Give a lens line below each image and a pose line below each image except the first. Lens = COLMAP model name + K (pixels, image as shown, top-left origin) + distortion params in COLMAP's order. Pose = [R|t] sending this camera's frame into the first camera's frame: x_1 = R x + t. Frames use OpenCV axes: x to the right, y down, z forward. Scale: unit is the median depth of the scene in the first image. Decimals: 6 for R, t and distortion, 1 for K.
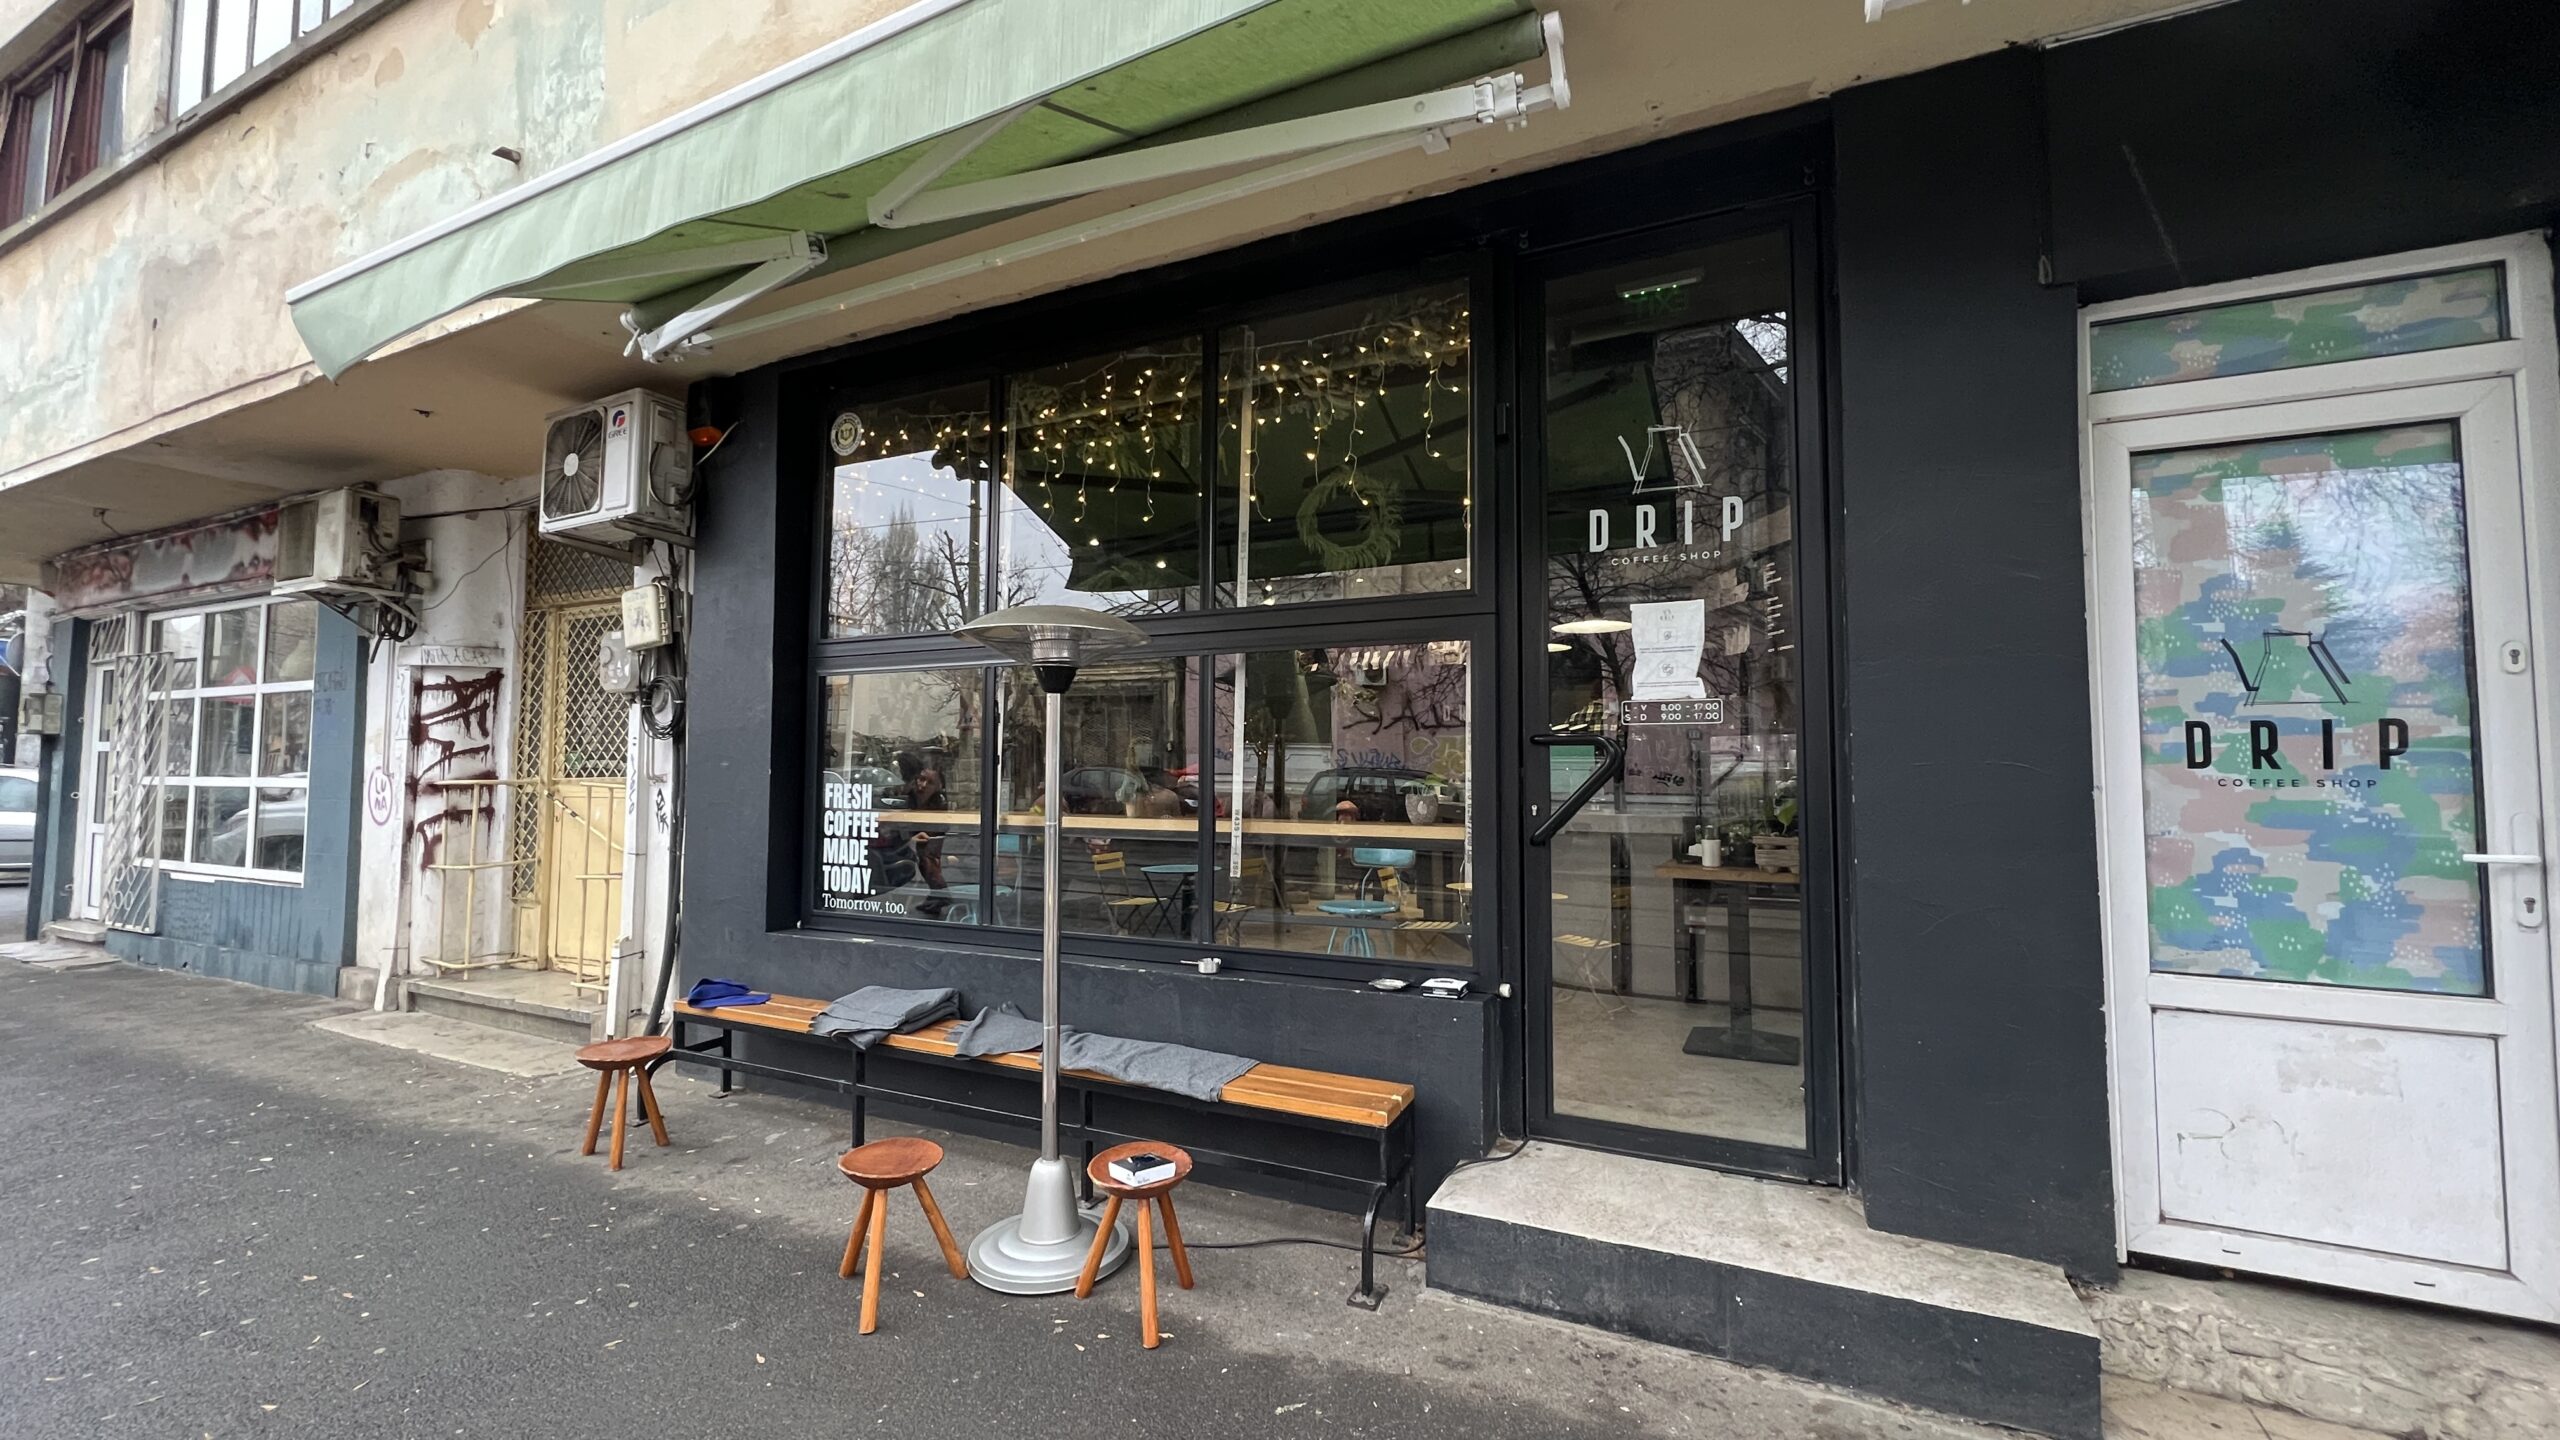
lens RADIAL K [[1018.8, 0, 1281.9], [0, 1018.8, 719.9], [0, 0, 1]] dist [0.001032, 0.000013]
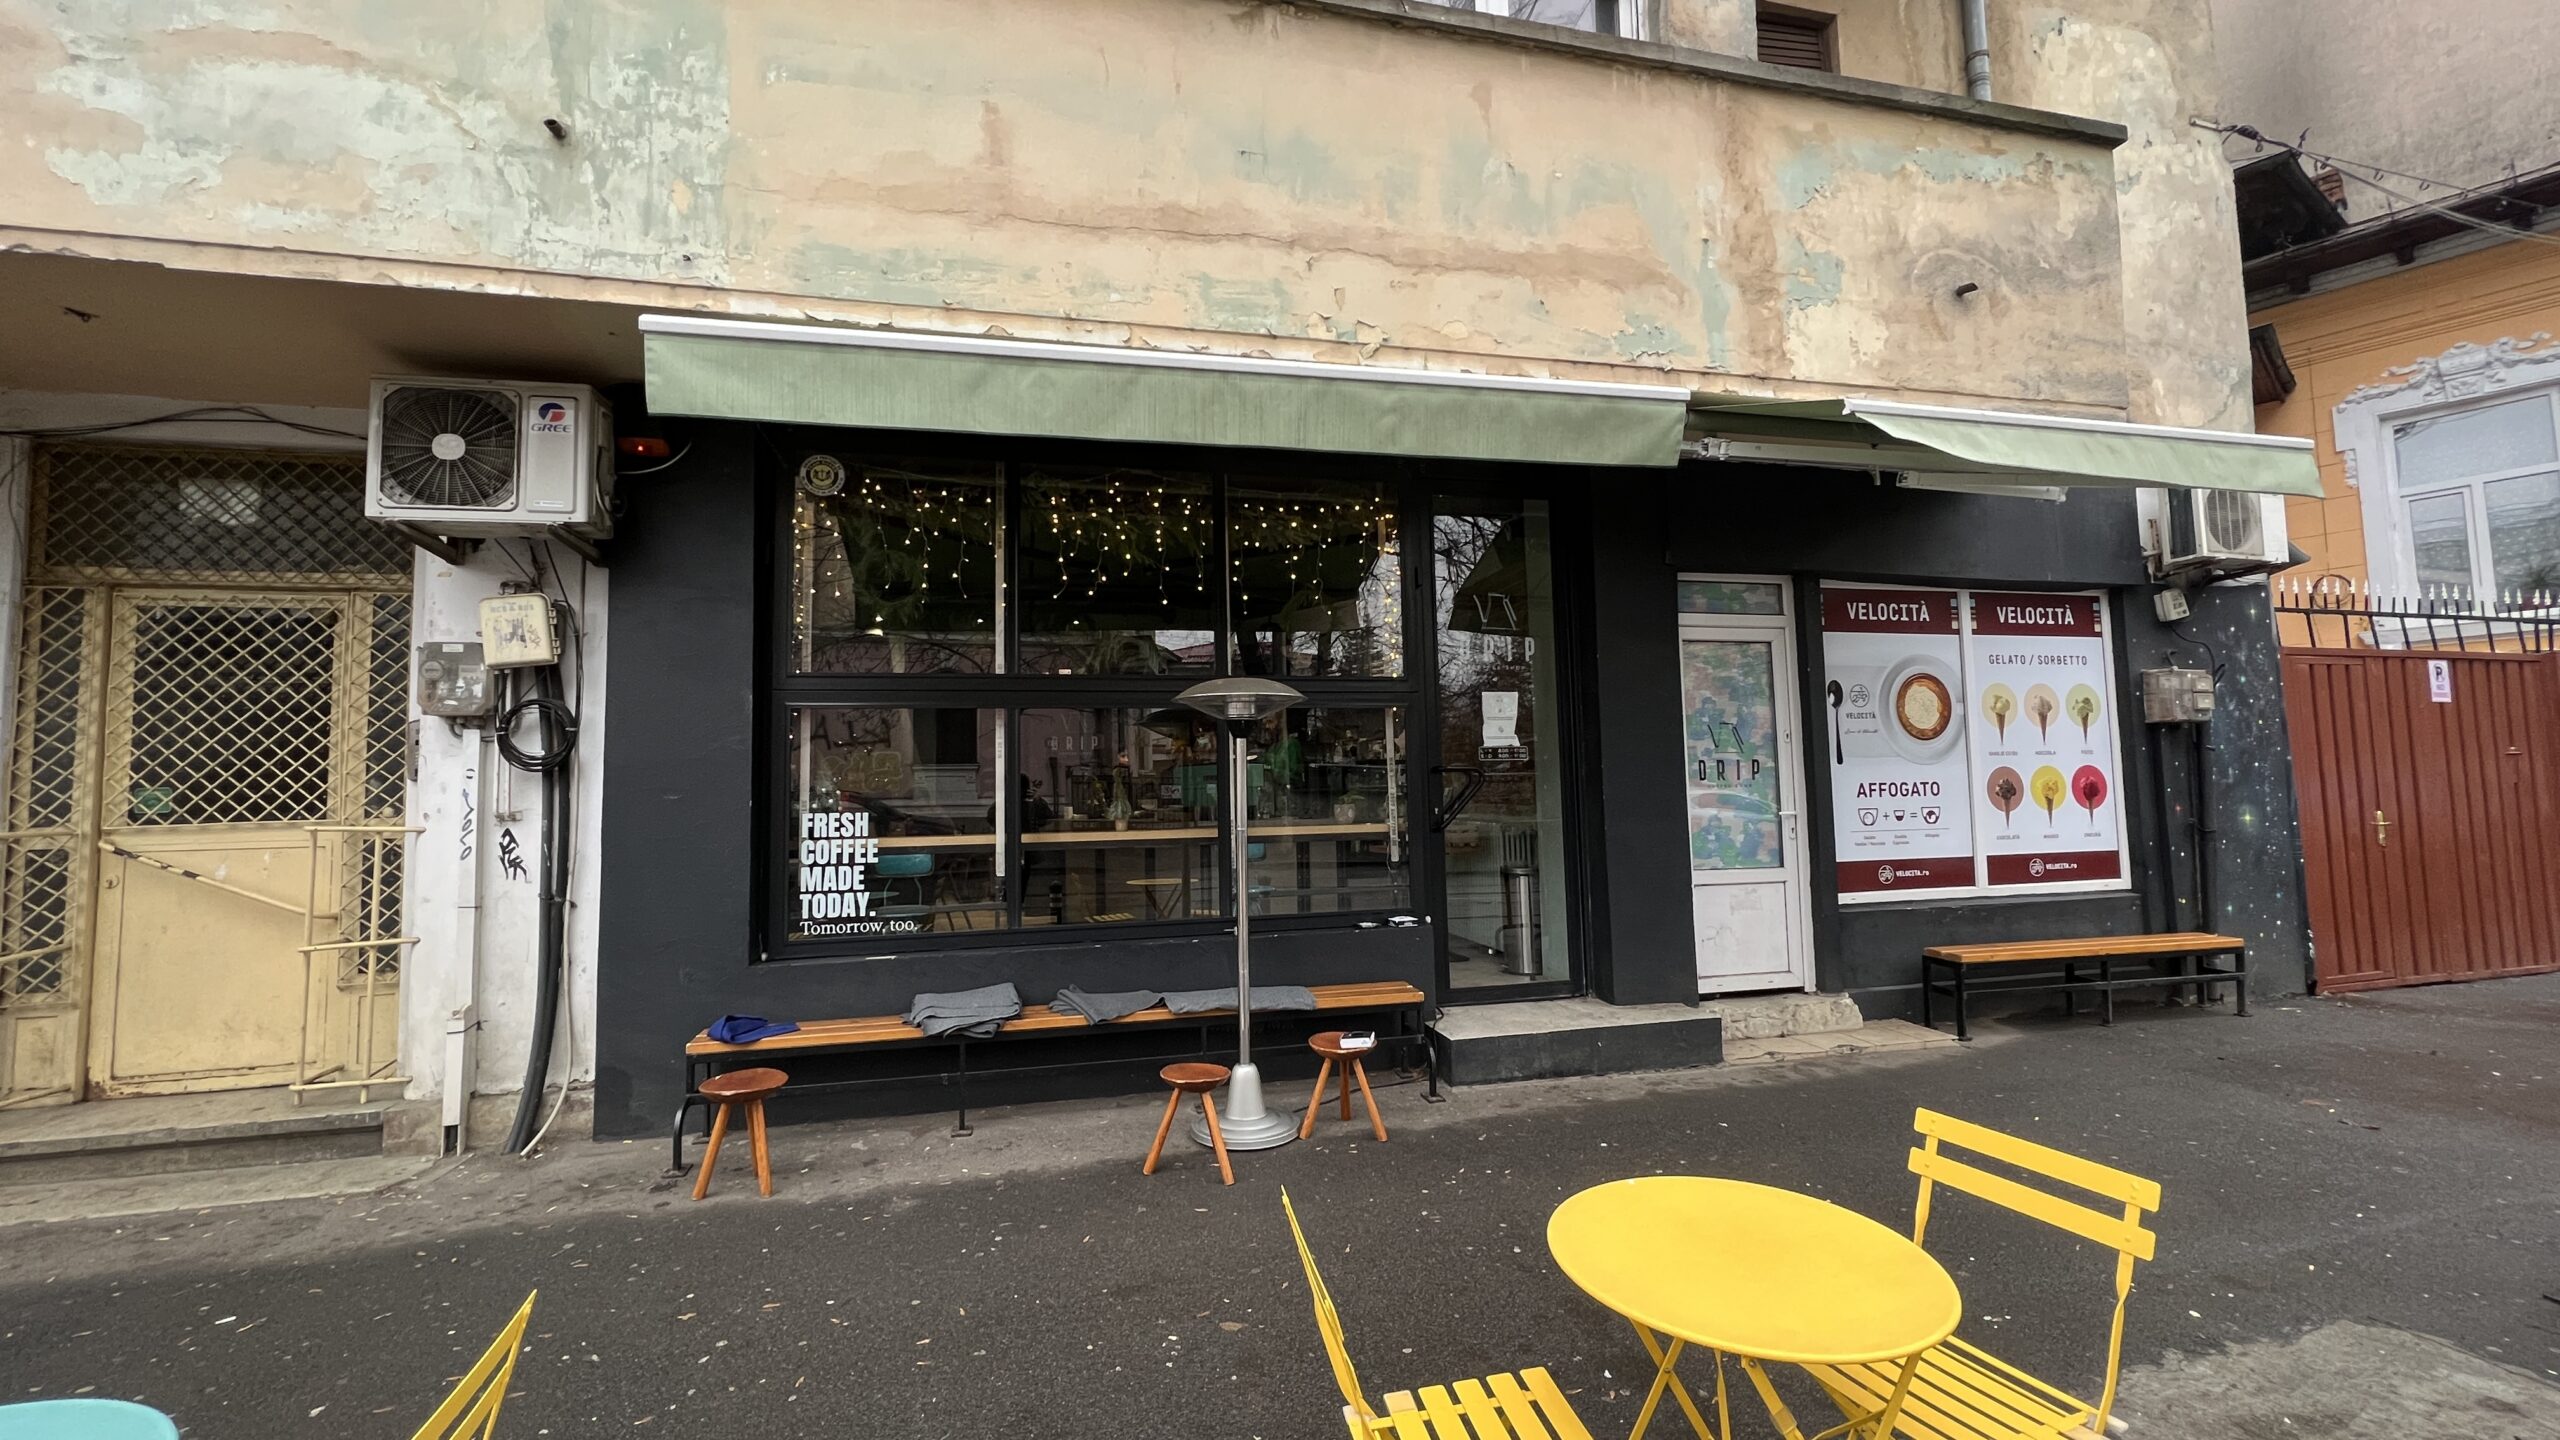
lens RADIAL K [[1018.8, 0, 1281.9], [0, 1018.8, 719.9], [0, 0, 1]] dist [0.001032, 0.000013]
pose [[0.768287, 0.025885, 0.639582, -0.755271], [-0.010813, 0.999564, -0.027466, -0.008979], [-0.640014, 0.014186, 0.768232, -0.094396]]
